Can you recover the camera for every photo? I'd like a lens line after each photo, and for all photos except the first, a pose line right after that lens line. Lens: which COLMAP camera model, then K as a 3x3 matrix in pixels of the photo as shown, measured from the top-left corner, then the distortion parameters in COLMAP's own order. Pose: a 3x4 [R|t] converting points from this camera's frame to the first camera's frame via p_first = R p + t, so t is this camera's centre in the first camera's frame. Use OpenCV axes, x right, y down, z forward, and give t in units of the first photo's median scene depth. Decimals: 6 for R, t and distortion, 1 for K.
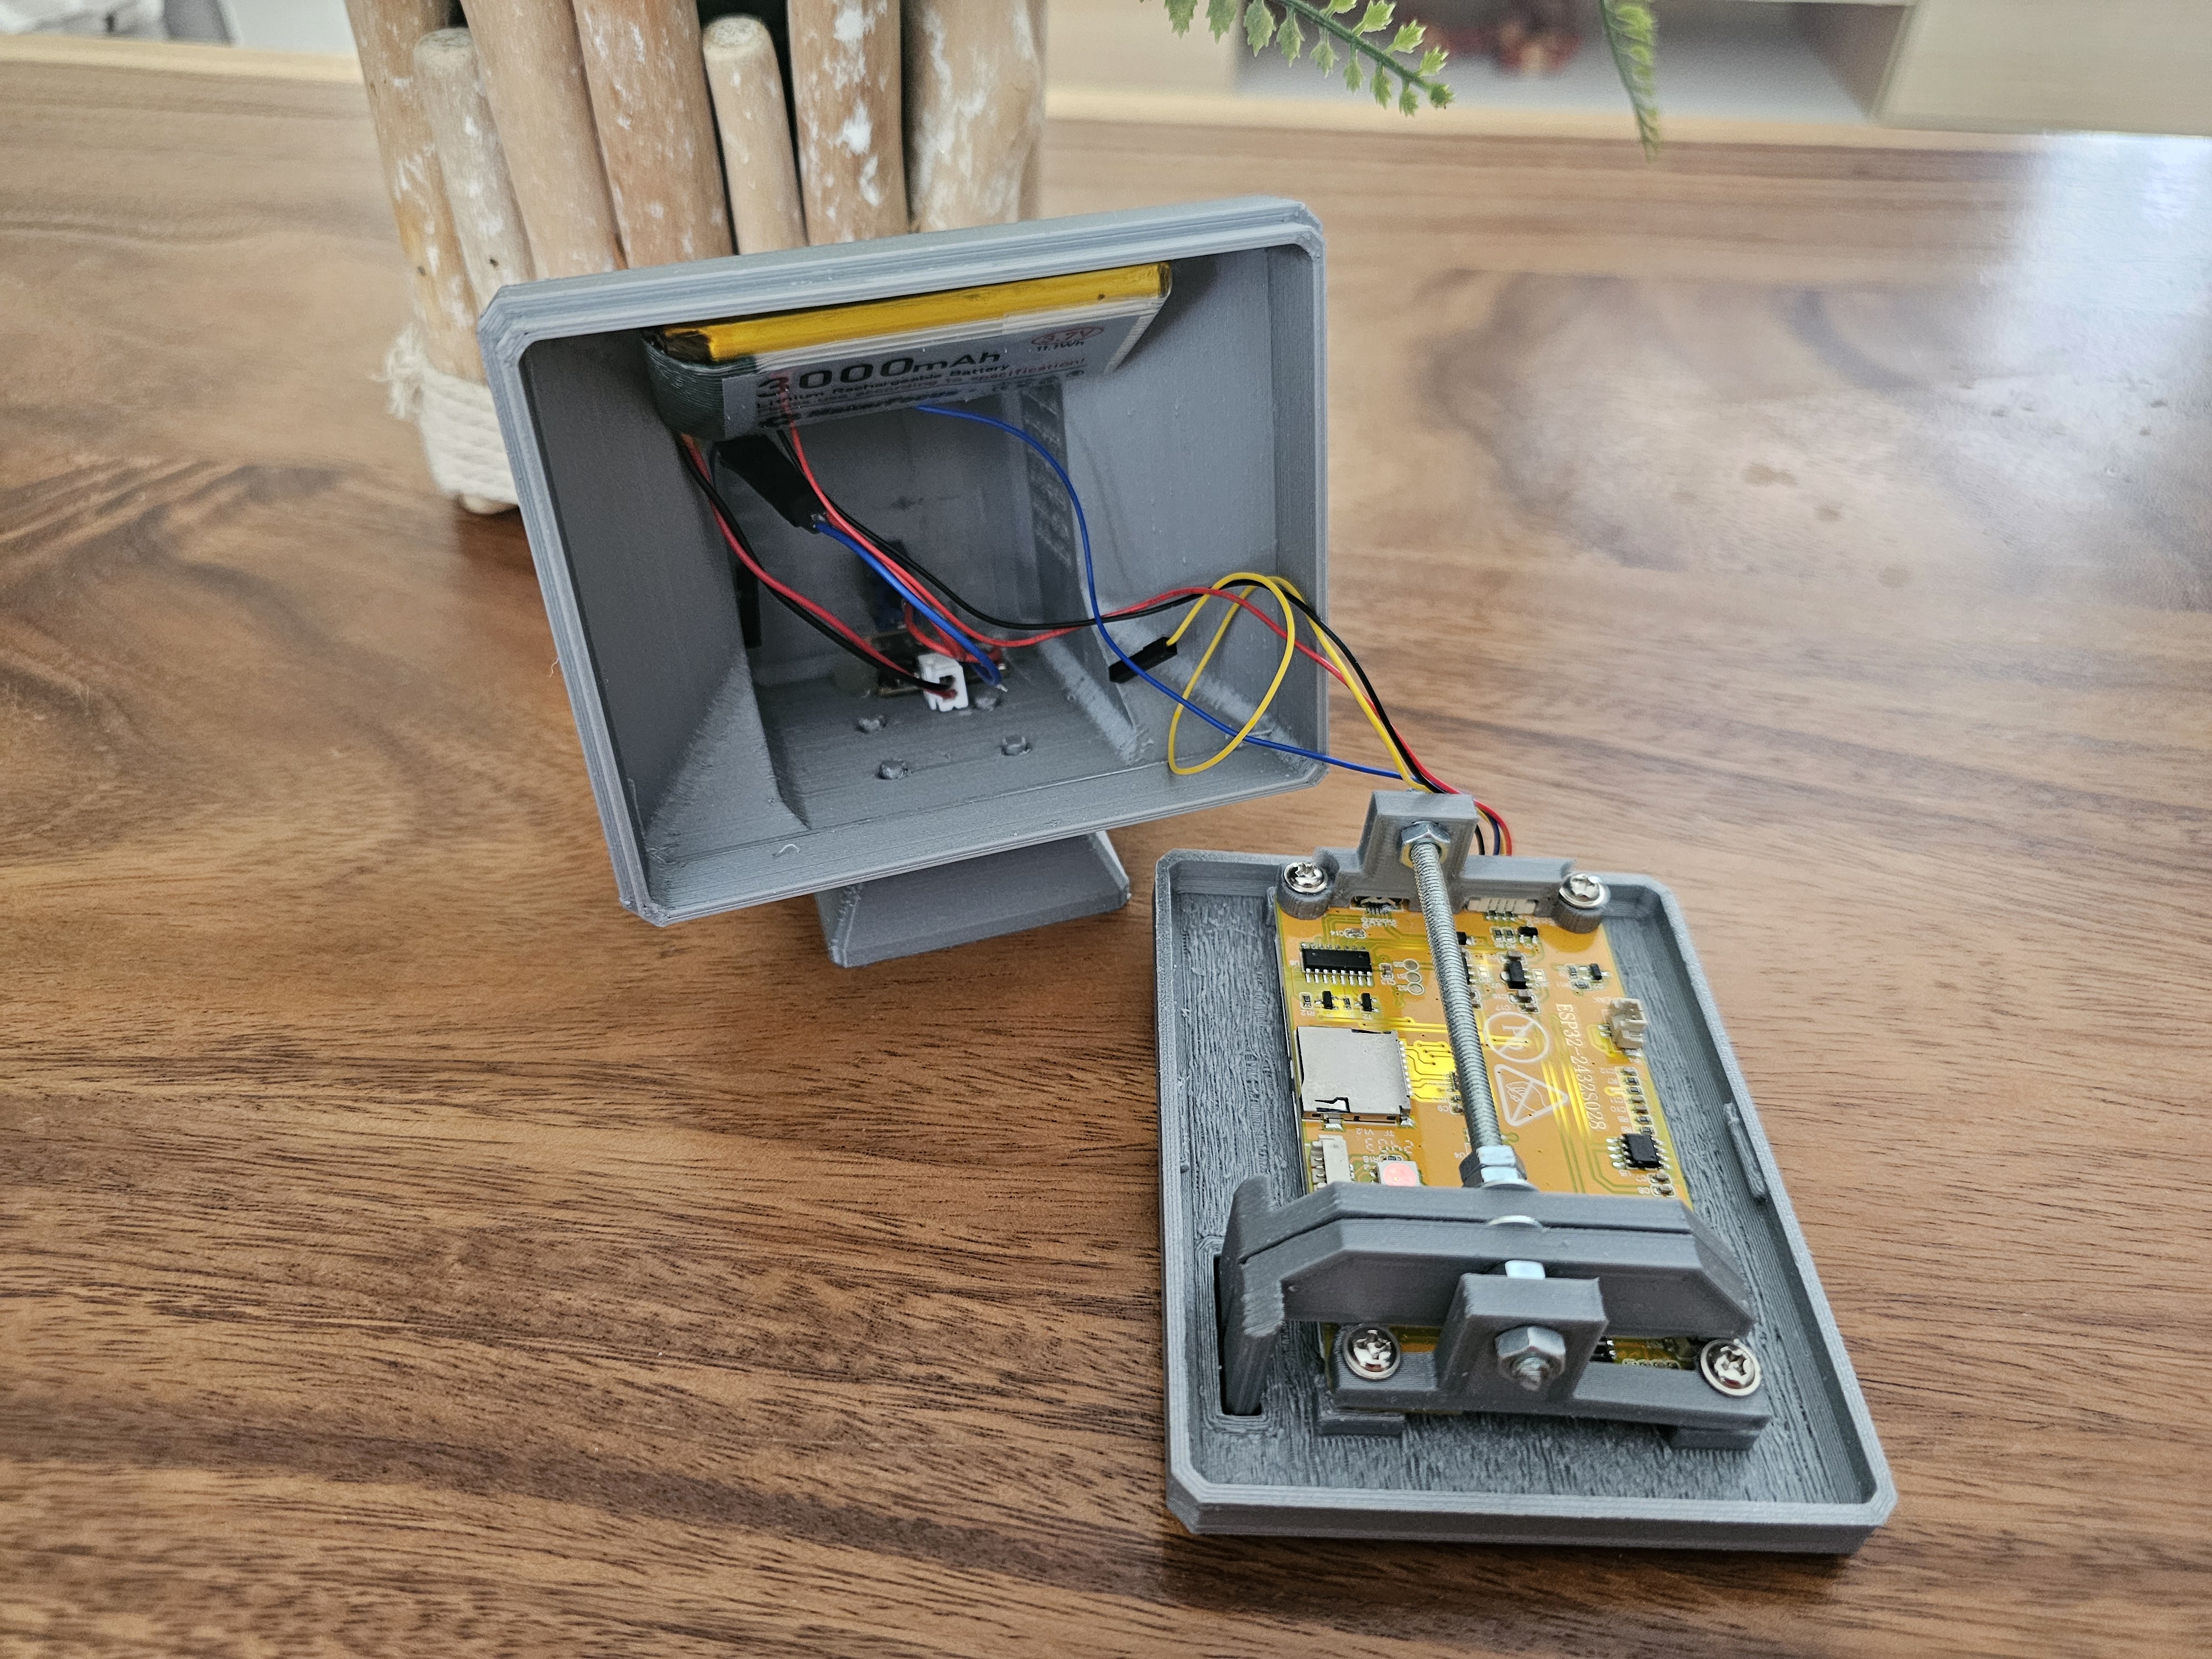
lens RADIAL K [[1562.8, 0, 1077.0], [0, 1562.8, 828.1], [0, 0, 1]] dist [0.020449, -0.045163]
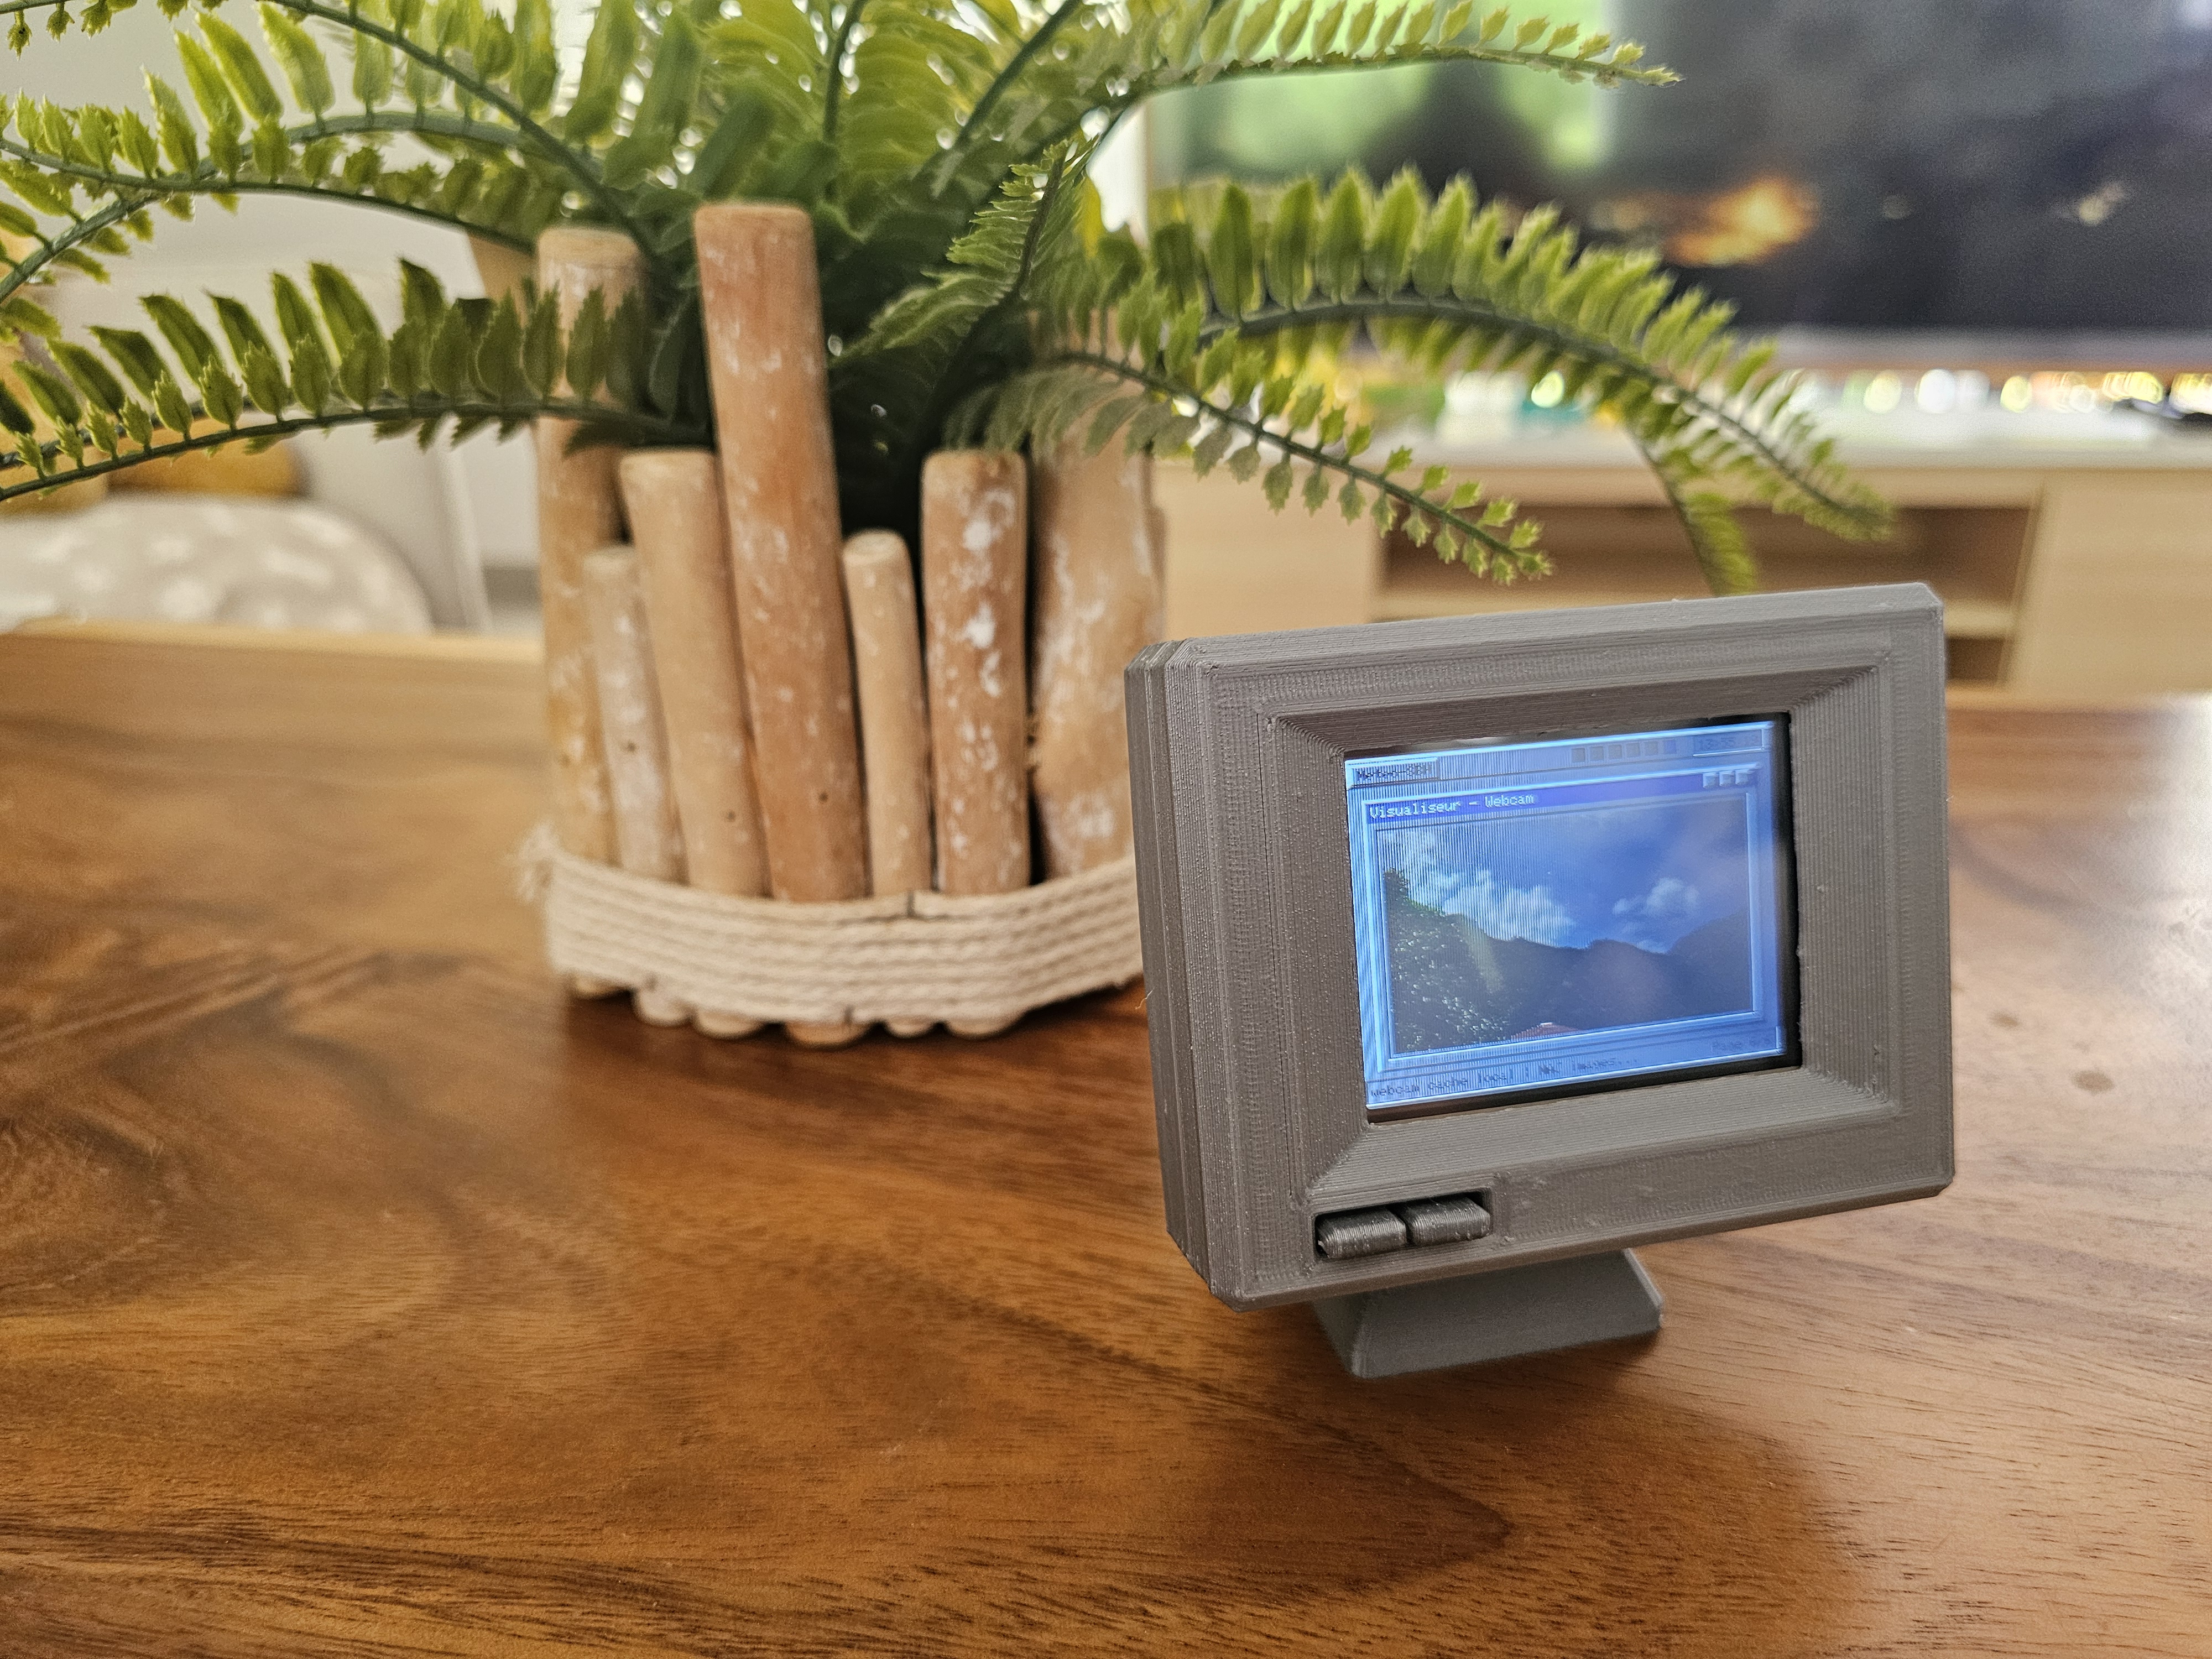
lens RADIAL K [[1578.3, 0, 1096.7], [0, 1578.3, 837.4], [0, 0, 1]] dist [-0.011555, 0.001566]
pose [[0.996113, 0.010636, -0.087438, 0.033377], [-0.042185, 0.929036, -0.367576, 0.075690], [0.077324, 0.369836, 0.925874, 0.080192]]
